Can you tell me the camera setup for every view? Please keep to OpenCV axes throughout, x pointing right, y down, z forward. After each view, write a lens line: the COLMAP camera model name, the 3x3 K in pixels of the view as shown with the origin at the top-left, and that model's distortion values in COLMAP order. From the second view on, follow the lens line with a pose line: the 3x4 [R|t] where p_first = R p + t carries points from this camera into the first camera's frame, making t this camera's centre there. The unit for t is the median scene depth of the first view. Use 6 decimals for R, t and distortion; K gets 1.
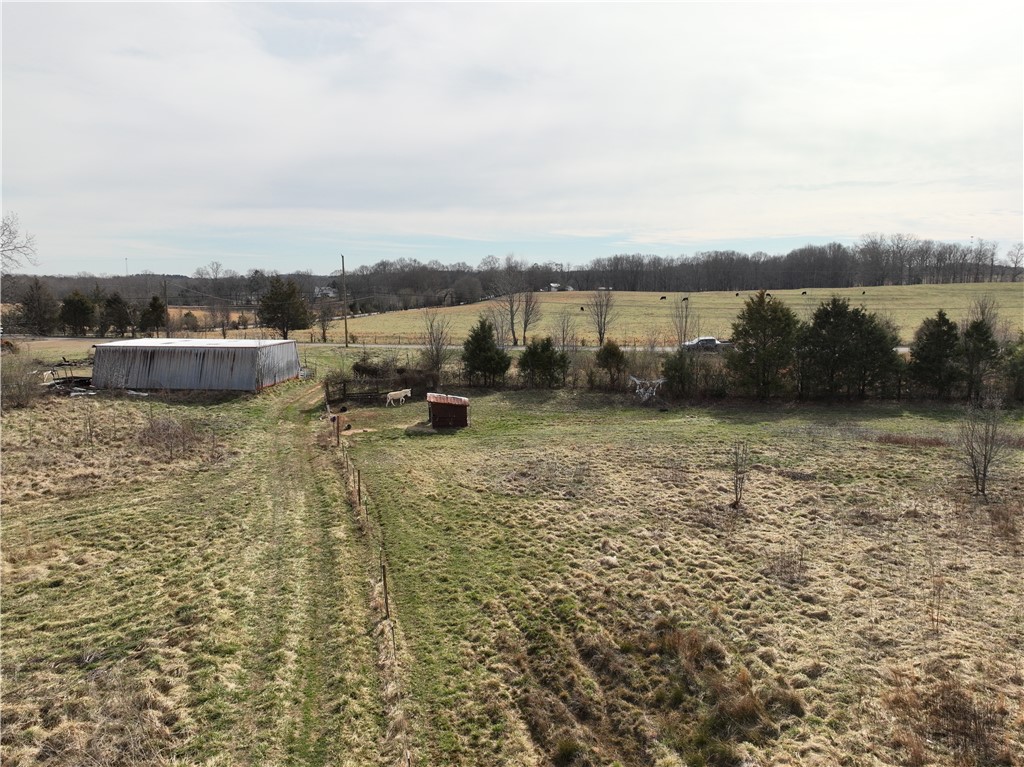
lens RADIAL K [[714.2, 0, 508.3], [0, 714.2, 385.4], [0, 0, 1]] dist [-0.001610, 0.019811]
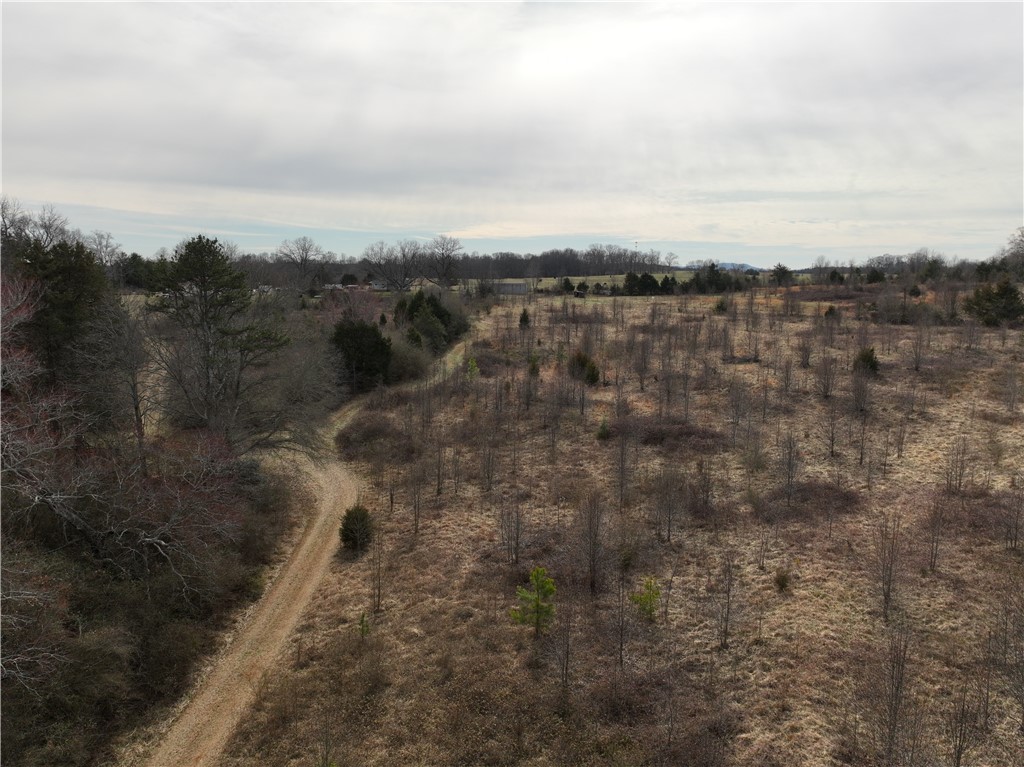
lens RADIAL K [[714.2, 0, 515.2], [0, 714.2, 382.6], [0, 0, 1]] dist [-0.001610, 0.019811]
pose [[0.917188, -0.055585, 0.394559, -2.052881], [0.054500, 0.998416, 0.013964, 0.452412], [-0.394710, 0.008696, 0.918765, -2.715616]]
